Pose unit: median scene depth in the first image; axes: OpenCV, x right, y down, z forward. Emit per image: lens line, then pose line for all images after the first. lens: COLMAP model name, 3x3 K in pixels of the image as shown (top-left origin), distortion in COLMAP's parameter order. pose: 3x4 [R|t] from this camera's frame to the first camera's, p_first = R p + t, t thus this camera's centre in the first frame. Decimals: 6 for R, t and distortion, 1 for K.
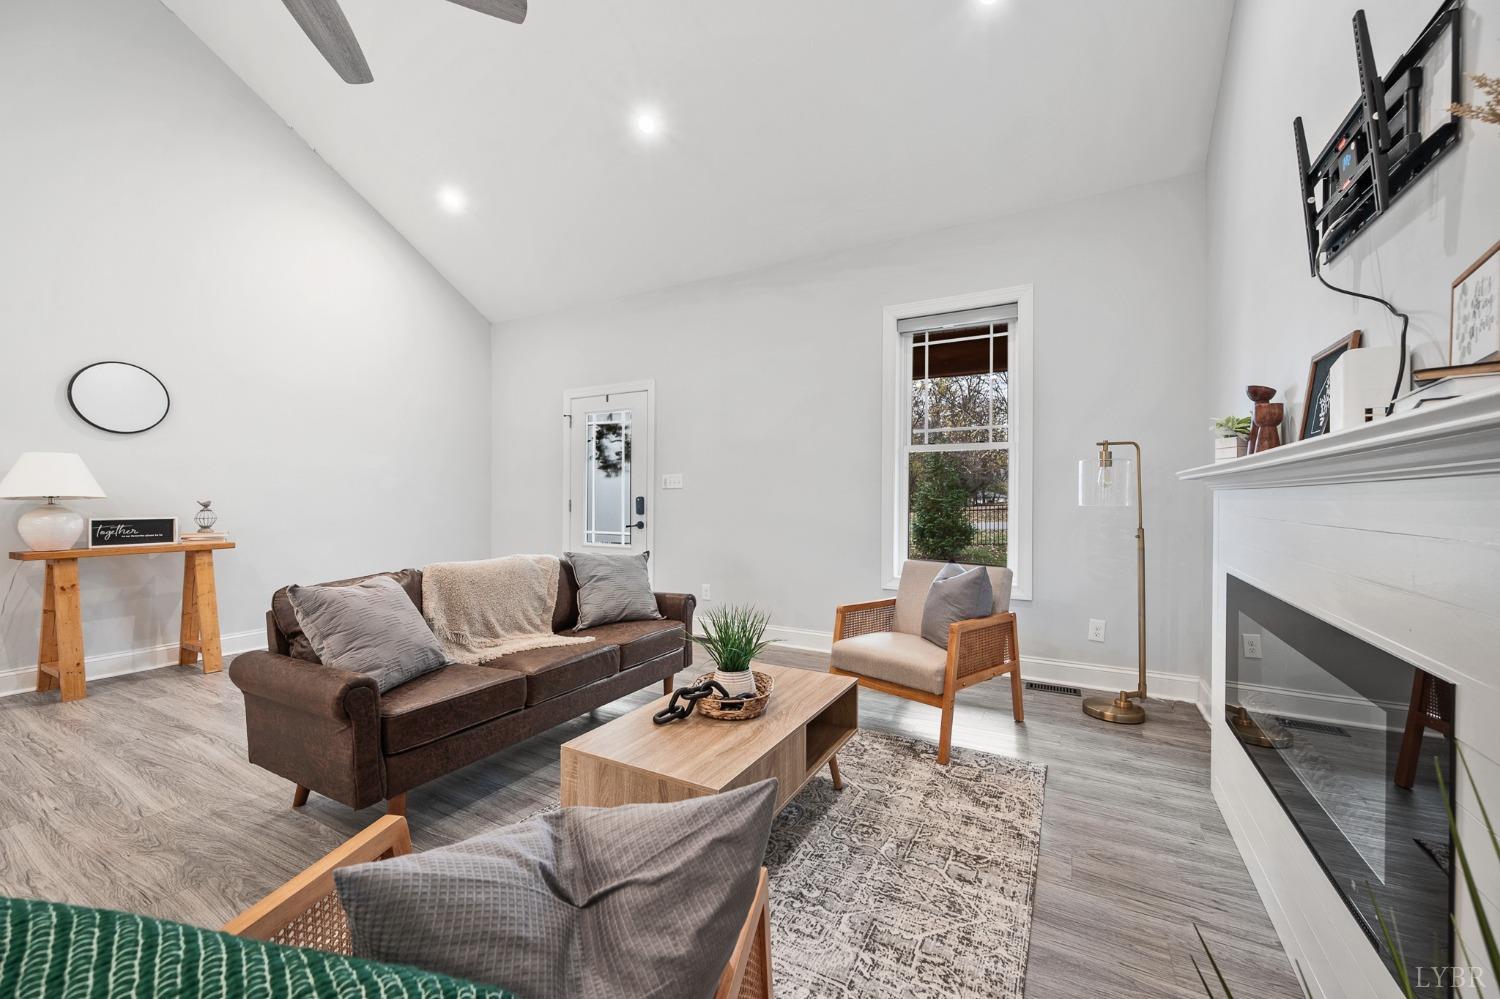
lens RADIAL K [[596.1, 0, 750.0], [0, 596.1, 499.5], [0, 0, 1]] dist [0.001159, 0.000207]
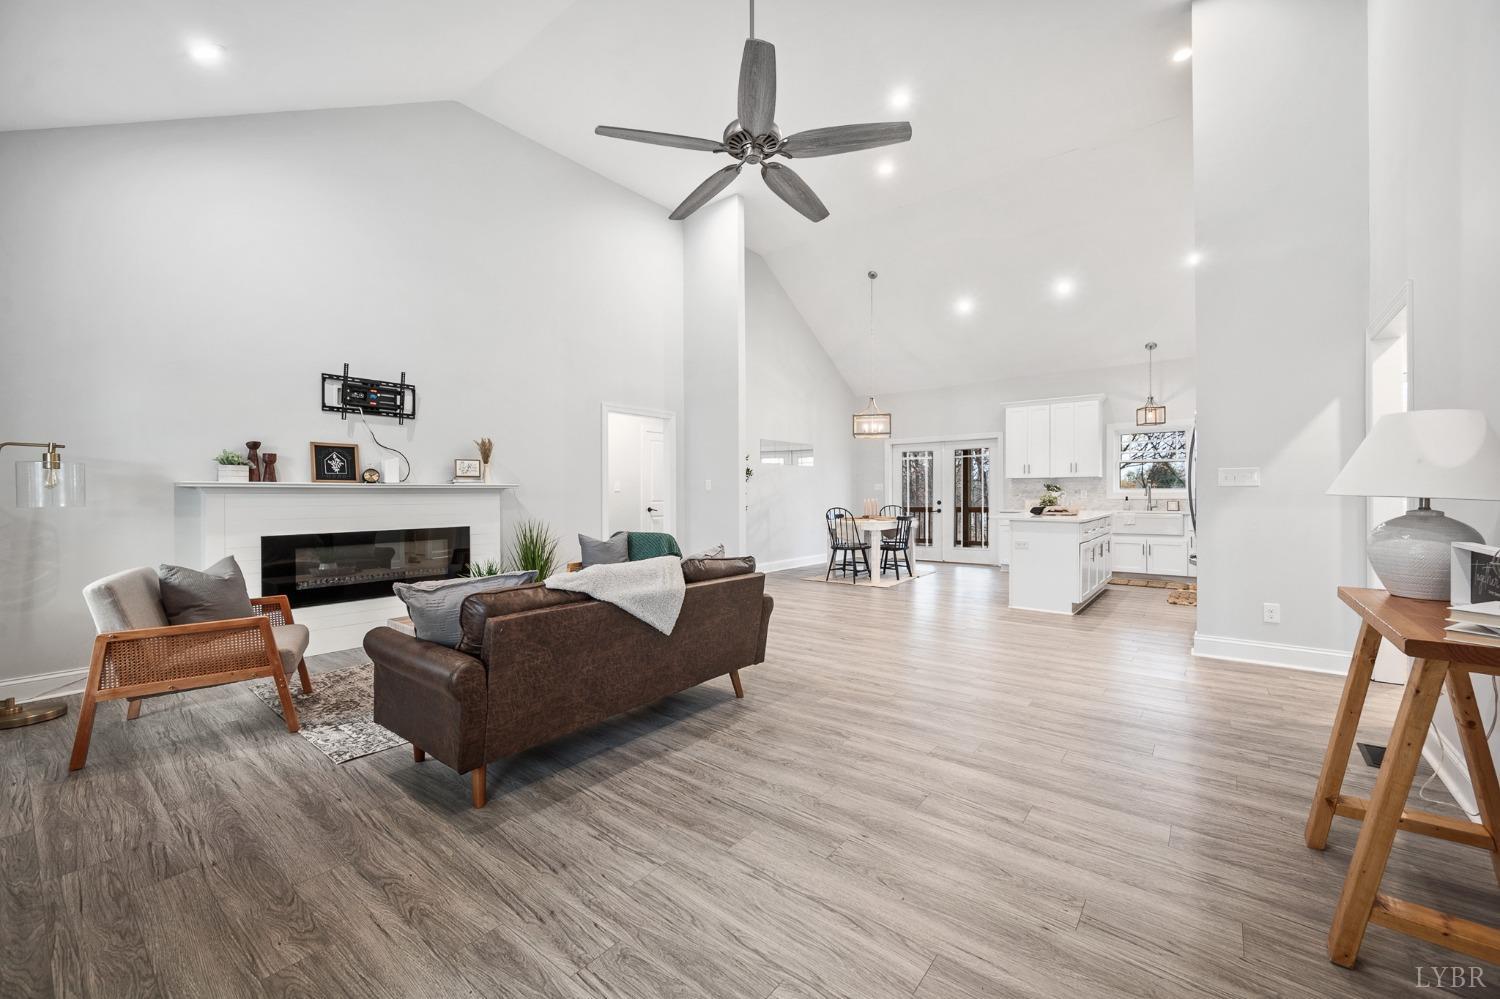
lens RADIAL K [[594.4, 0, 753.6], [0, 594.4, 491.3], [0, 0, 1]] dist [-0.001555, 0.000191]
pose [[-0.987540, -0.000124, 0.157371, -0.554203], [-0.001243, 0.999975, -0.007011, -0.005226], [-0.157366, -0.007119, -0.987515, 1.353537]]
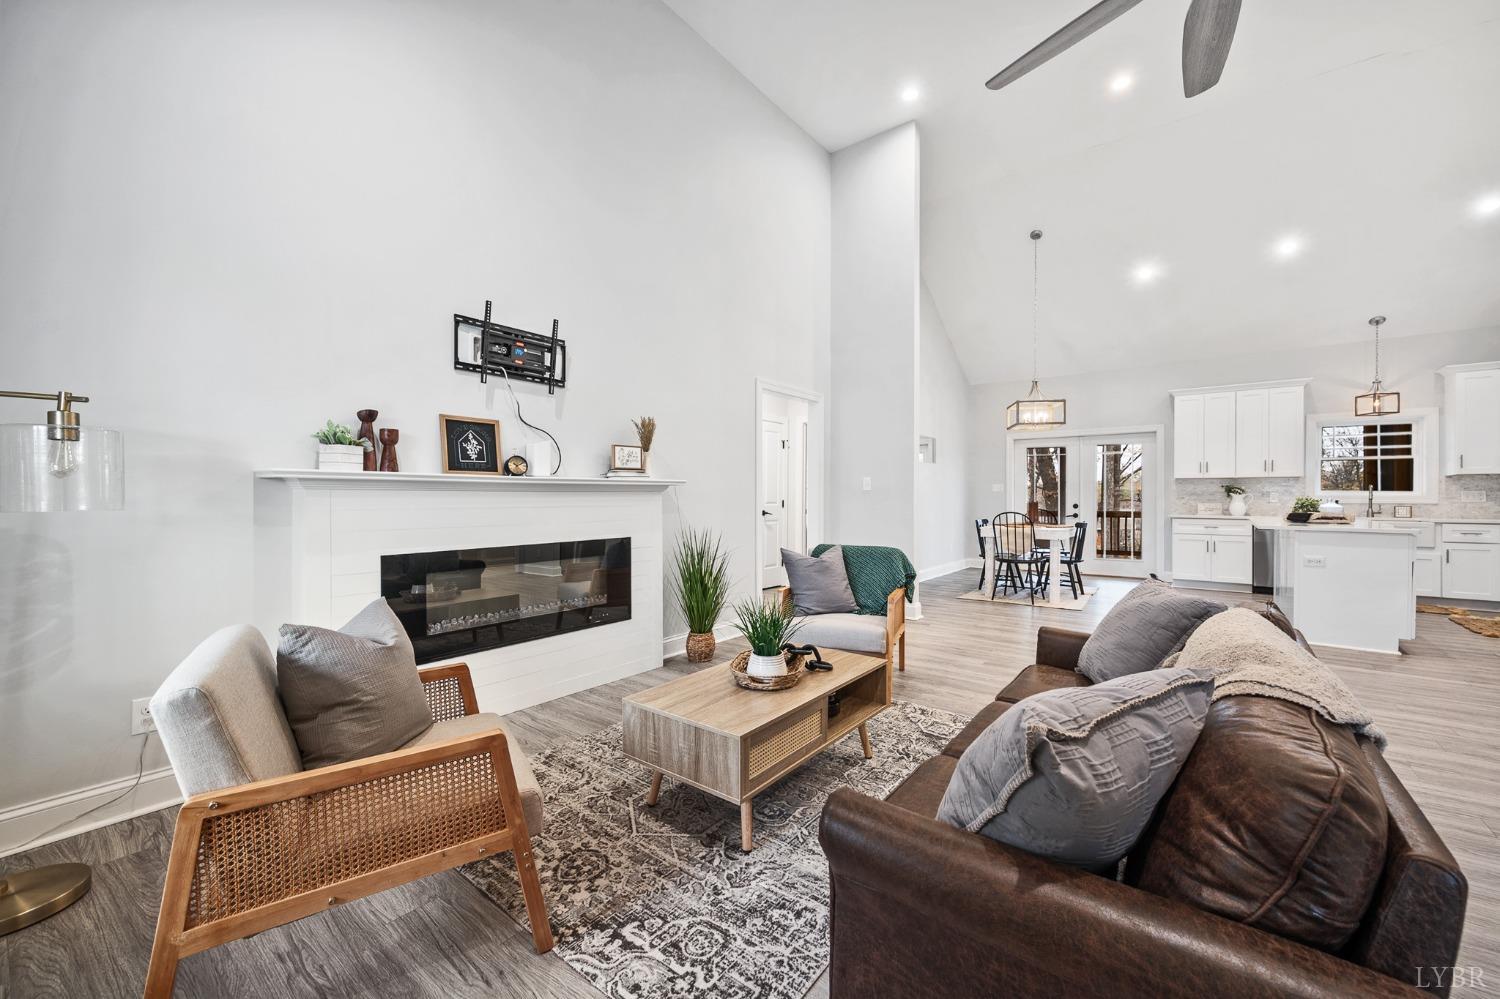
lens RADIAL K [[591.8, 0, 754.4], [0, 591.8, 494.2], [0, 0, 1]] dist [-0.000715, -0.000208]
pose [[-0.989654, -0.005927, 0.143352, -0.079785], [-0.006582, 0.999970, -0.004095, -0.002729], [-0.143324, -0.004996, -0.989663, 1.081346]]
